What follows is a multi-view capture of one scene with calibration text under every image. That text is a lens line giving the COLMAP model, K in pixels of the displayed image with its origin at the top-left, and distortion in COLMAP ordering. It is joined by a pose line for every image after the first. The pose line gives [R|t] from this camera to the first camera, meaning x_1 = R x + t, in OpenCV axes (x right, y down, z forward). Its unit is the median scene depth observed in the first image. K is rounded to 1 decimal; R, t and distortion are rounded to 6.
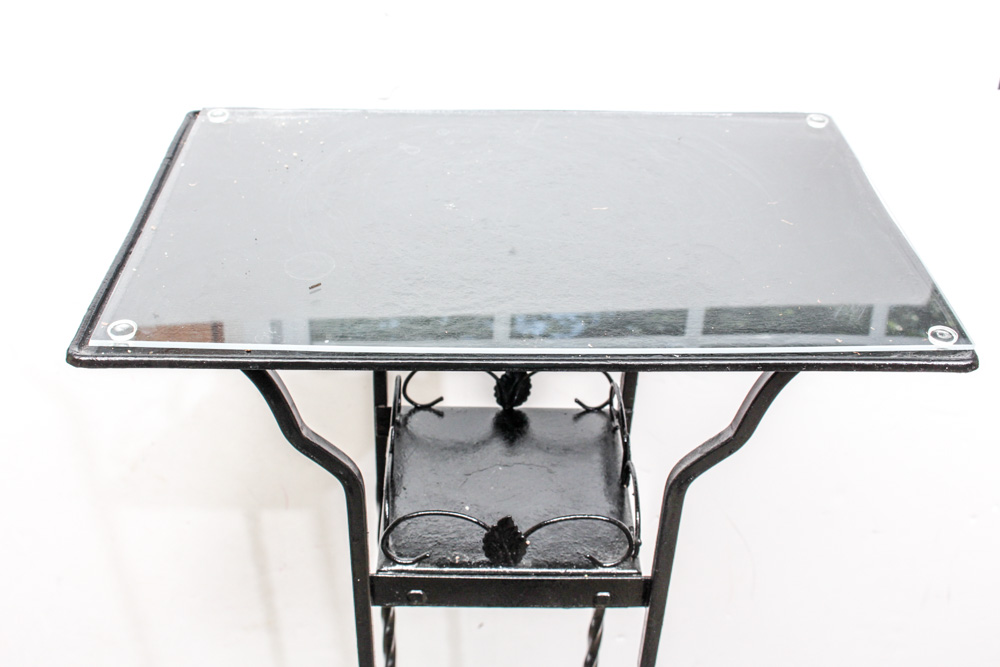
lens RADIAL K [[1122.9, 0, 494.1], [0, 1122.9, 333.5], [0, 0, 1]] dist [-0.103348, 0.000000]
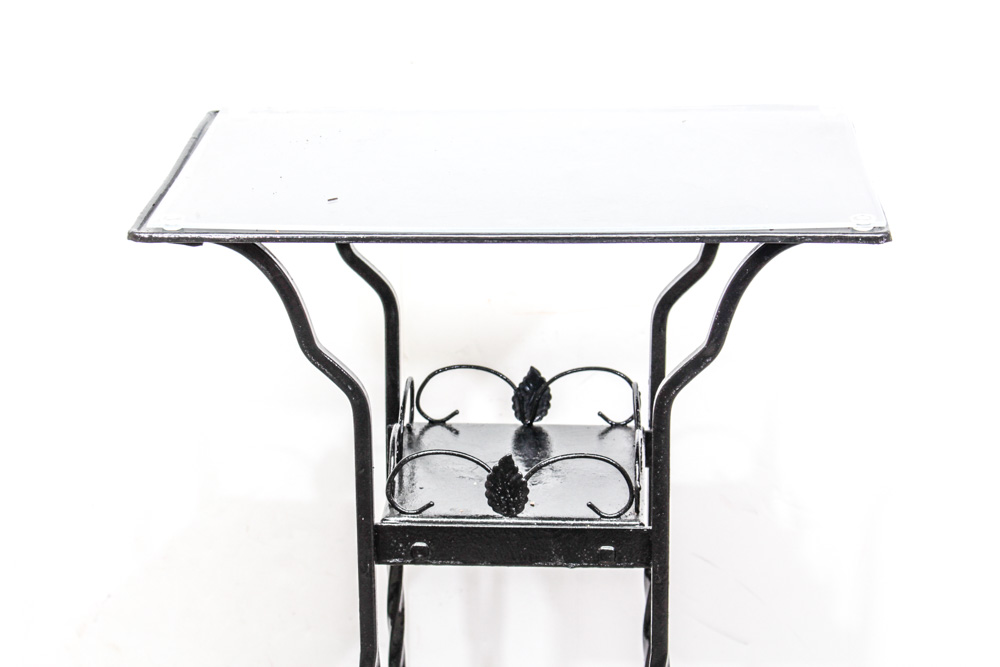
lens RADIAL K [[2343.5, 0, 501.0], [0, 2343.5, 336.4], [0, 0, 1]] dist [-0.008792, 0.000000]
pose [[0.997306, -0.008832, -0.072822, 0.158340], [-0.010188, 0.966429, -0.256733, 0.591602], [0.072645, 0.256784, 0.963735, -1.076800]]
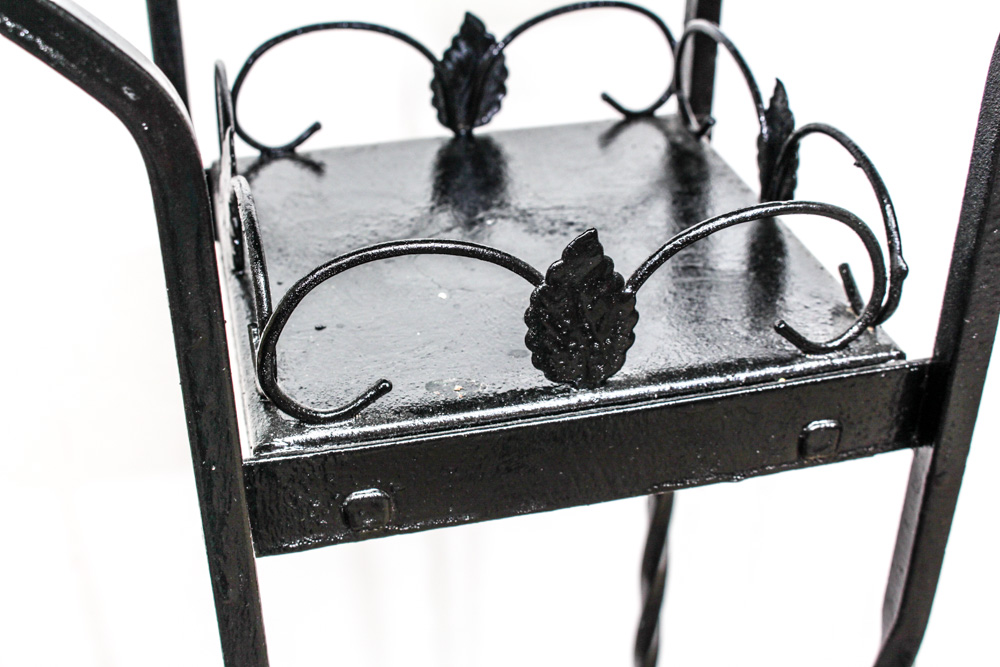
lens RADIAL K [[1381.9, 0, 498.3], [0, 1381.9, 341.5], [0, 0, 1]] dist [-0.075332, 0.000000]
pose [[0.973546, -0.147596, 0.174424, -0.100364], [0.155102, 0.987438, -0.030141, 0.201683], [-0.167784, 0.056397, 0.984209, 0.528179]]
